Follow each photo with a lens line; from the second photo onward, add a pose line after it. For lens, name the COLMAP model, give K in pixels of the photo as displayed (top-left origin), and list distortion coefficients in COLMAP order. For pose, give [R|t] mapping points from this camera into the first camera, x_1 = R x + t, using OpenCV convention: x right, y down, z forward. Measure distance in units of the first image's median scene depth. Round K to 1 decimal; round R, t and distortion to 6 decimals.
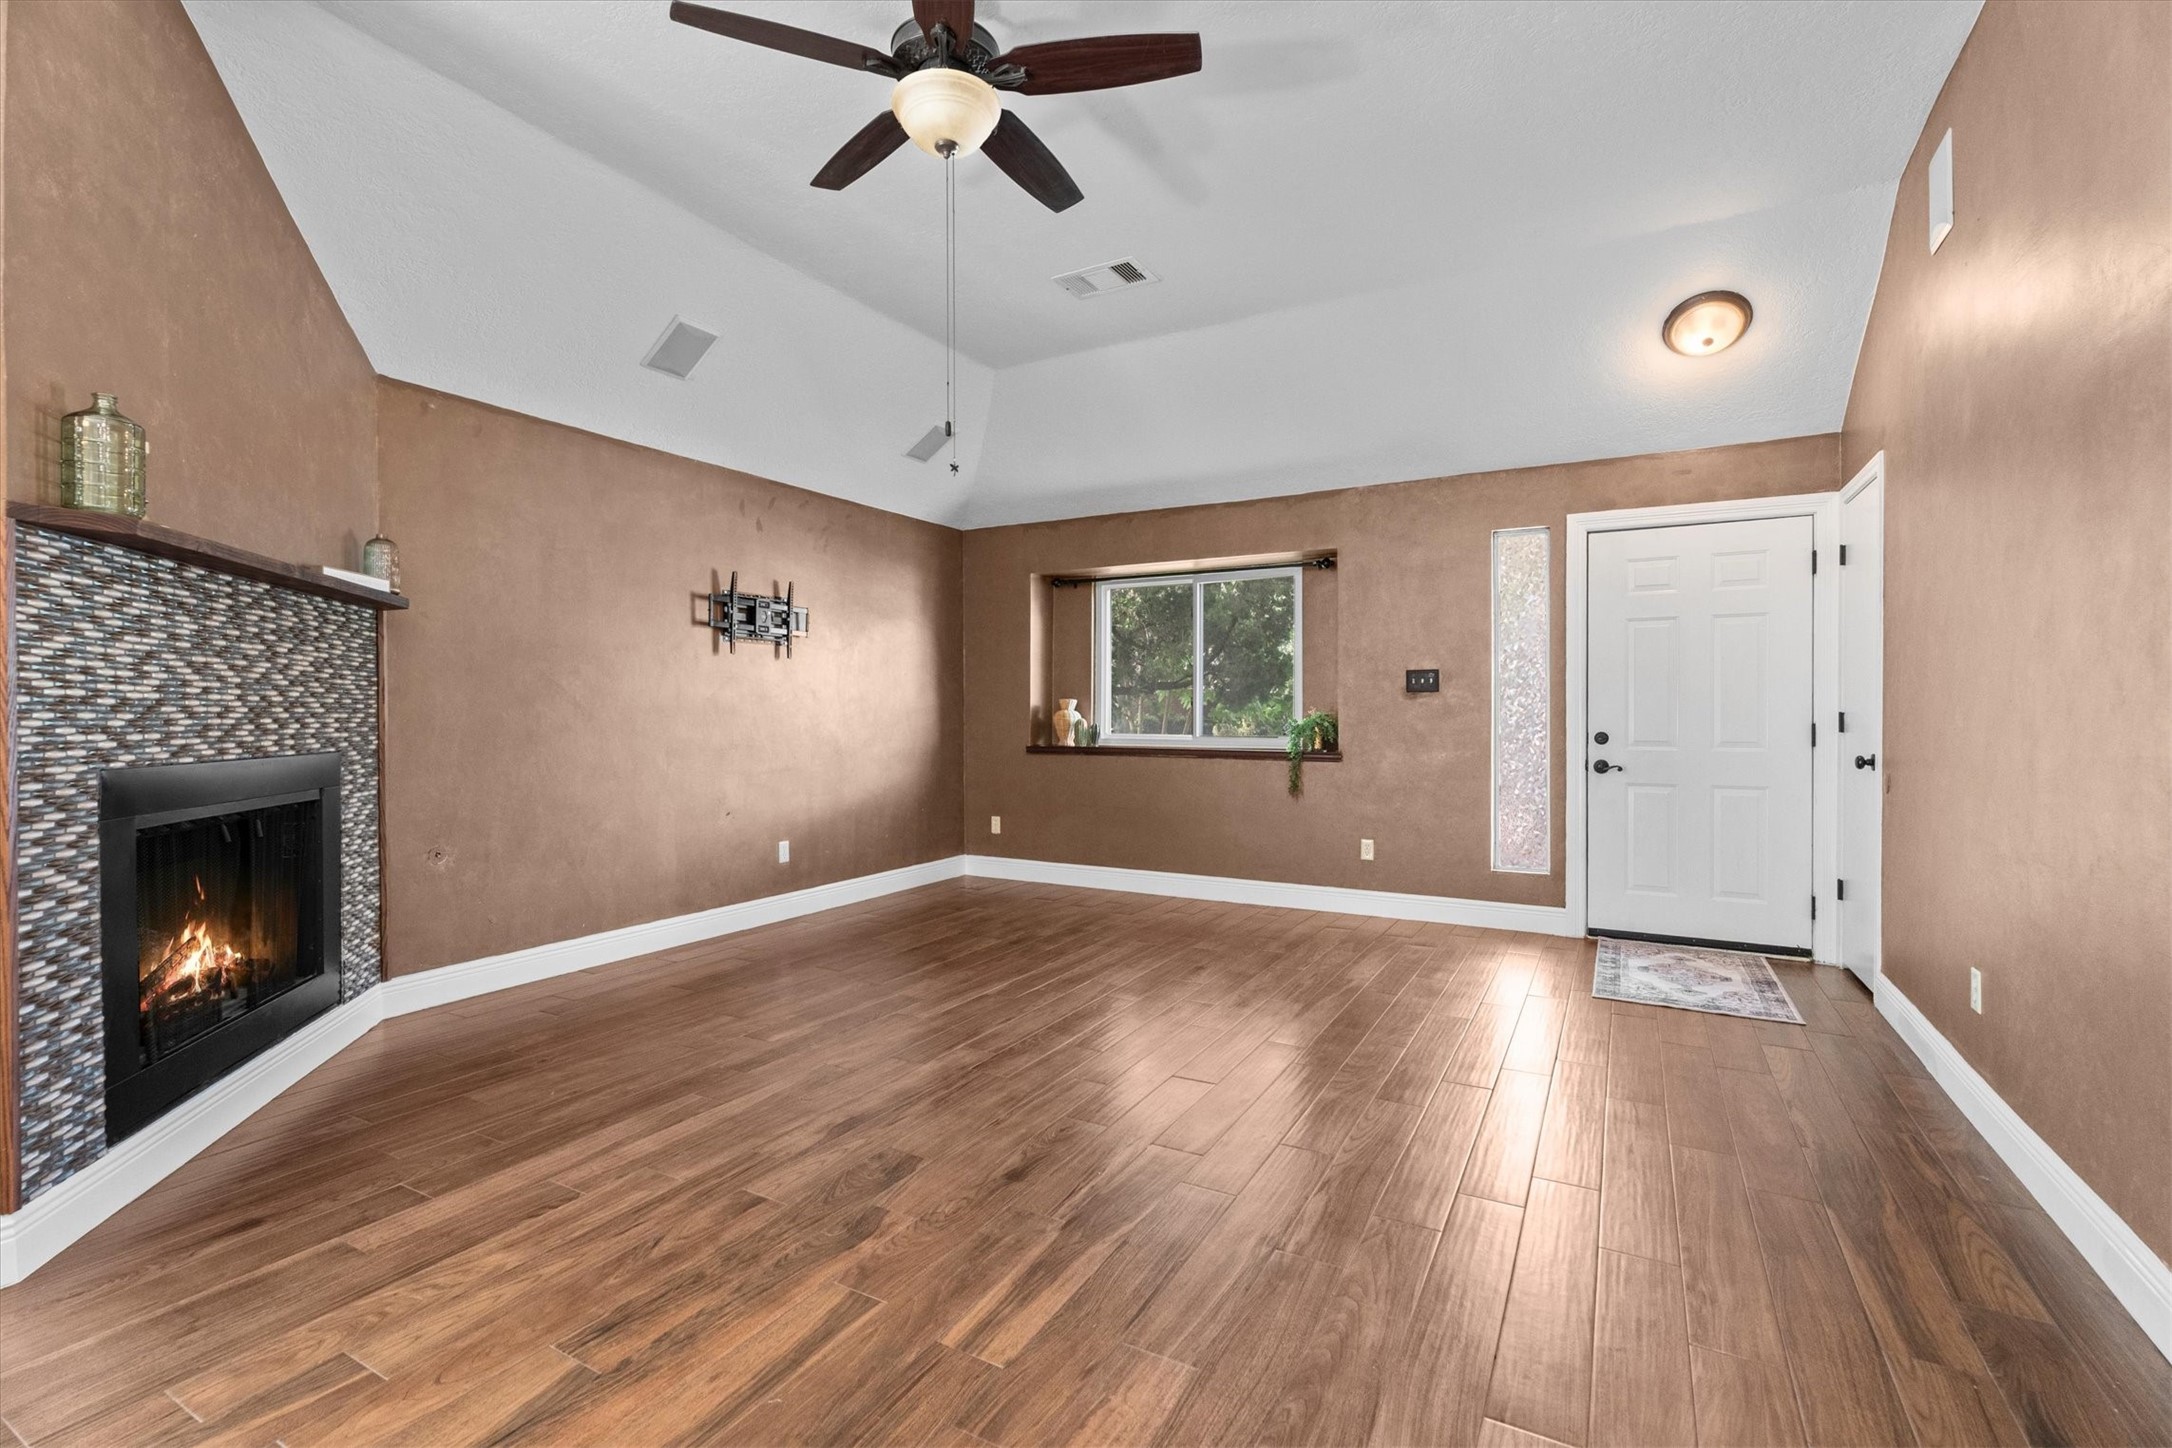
lens RADIAL K [[971.8, 0, 1097.5], [0, 971.8, 728.1], [0, 0, 1]] dist [0.002881, 0.000179]
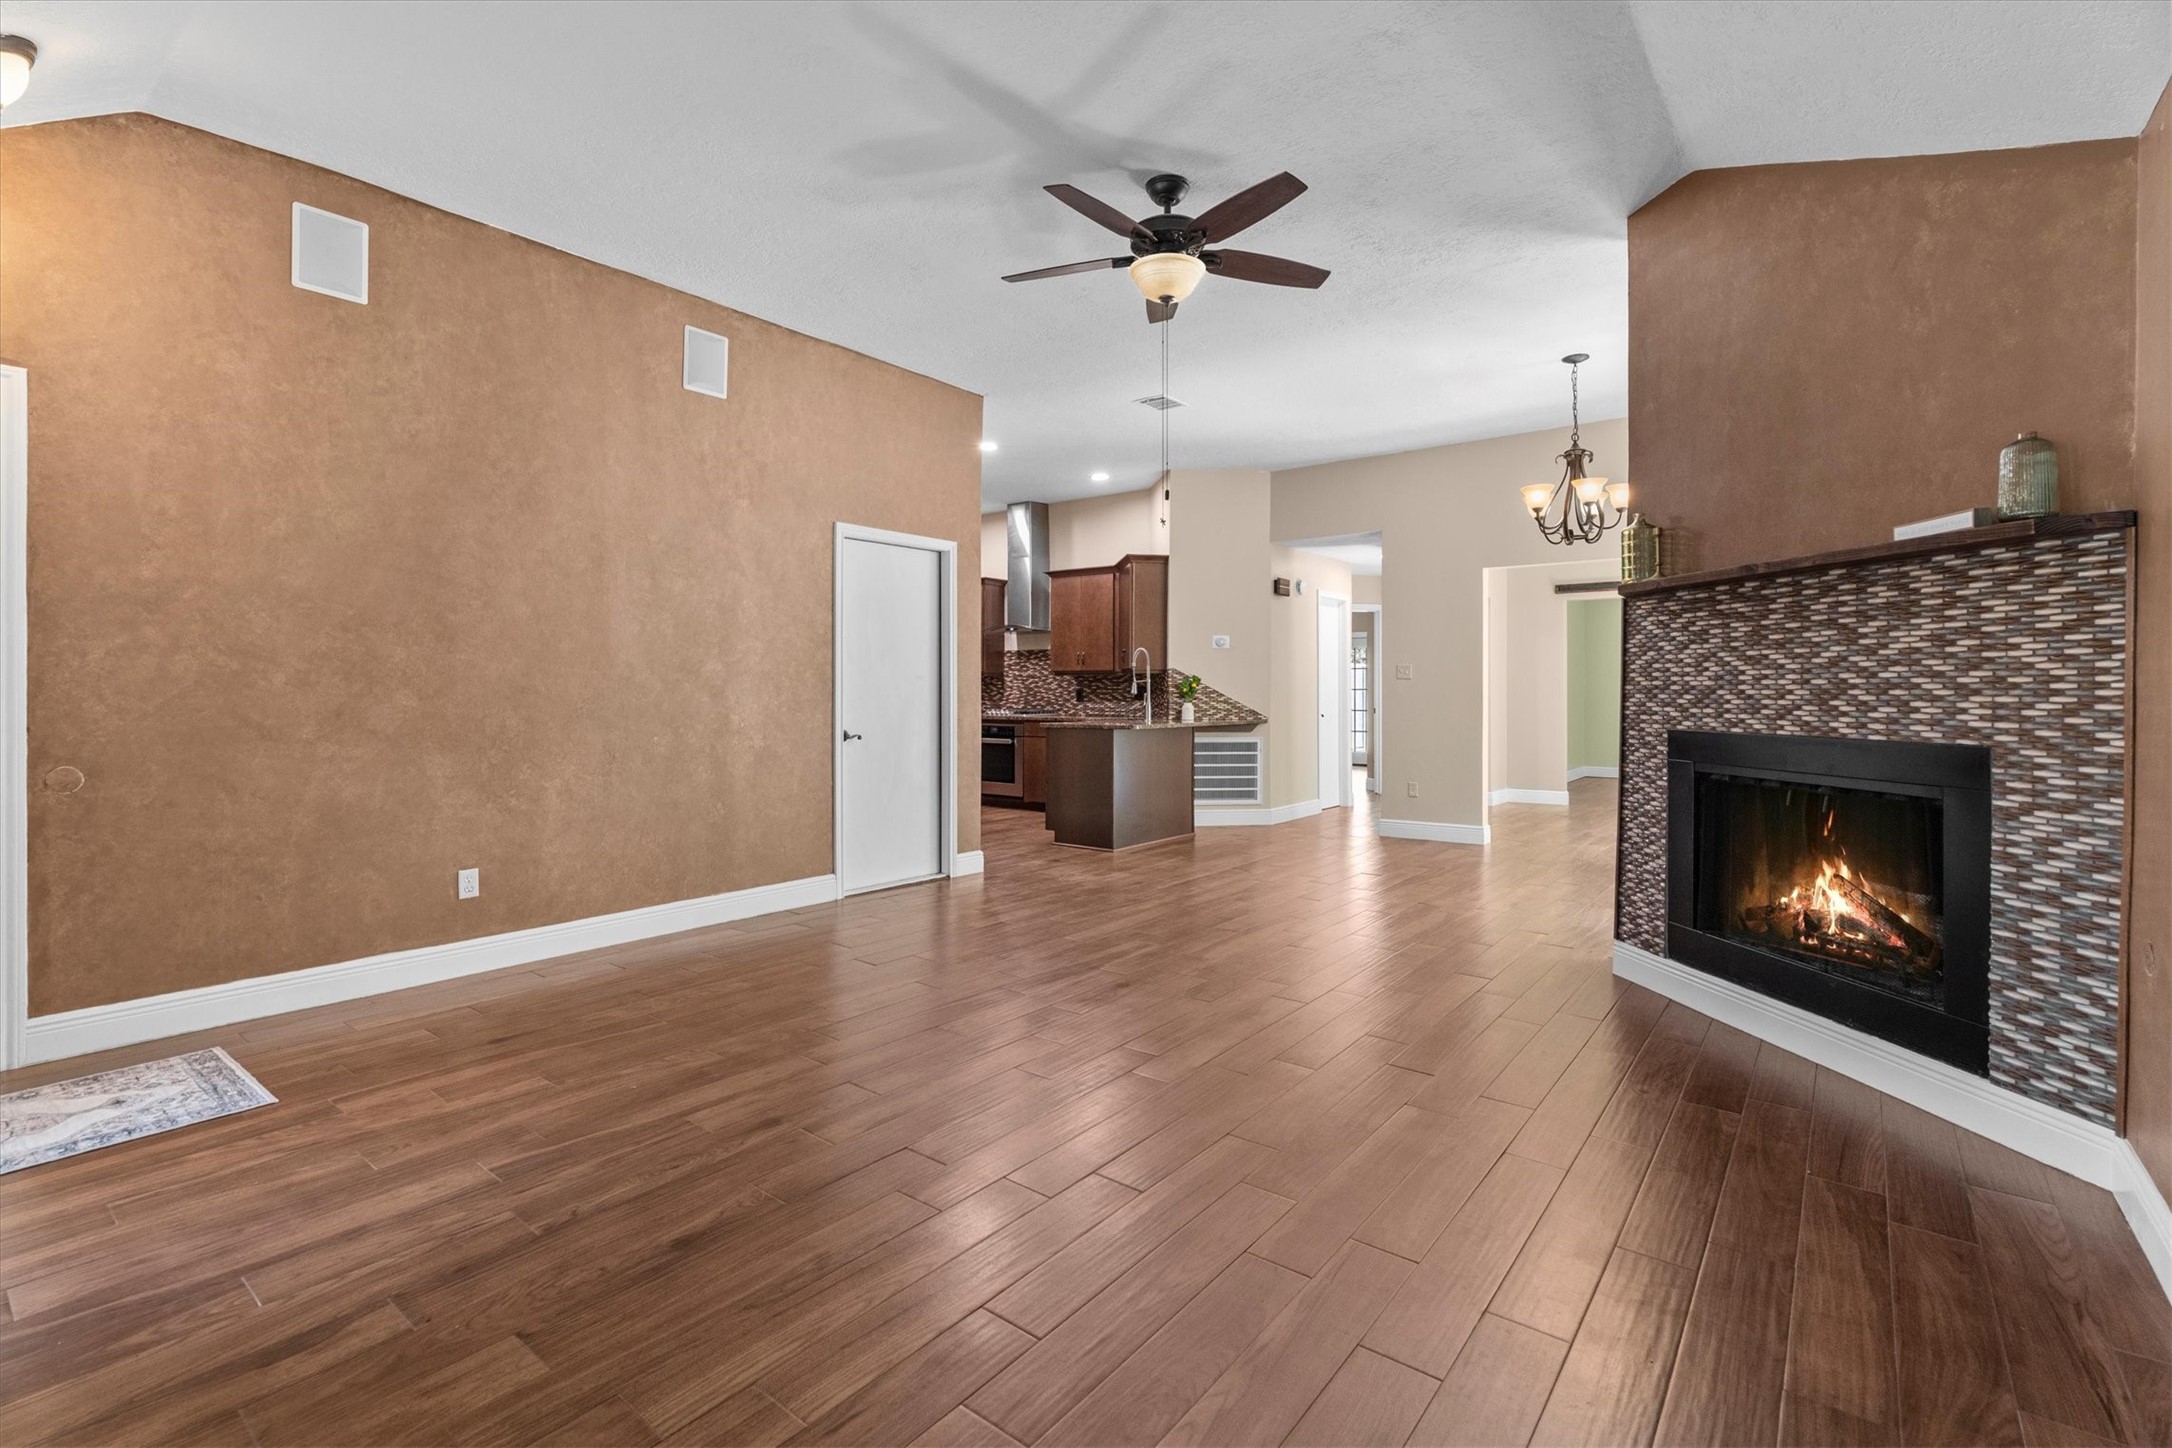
lens RADIAL K [[971.8, 0, 1087.6], [0, 971.8, 694.1], [0, 0, 1]] dist [0.002881, 0.000179]
pose [[-0.984936, -0.001019, 0.172917, -0.162842], [0.002079, 0.999841, 0.017733, -0.023848], [-0.172908, 0.017825, -0.984777, 1.394904]]
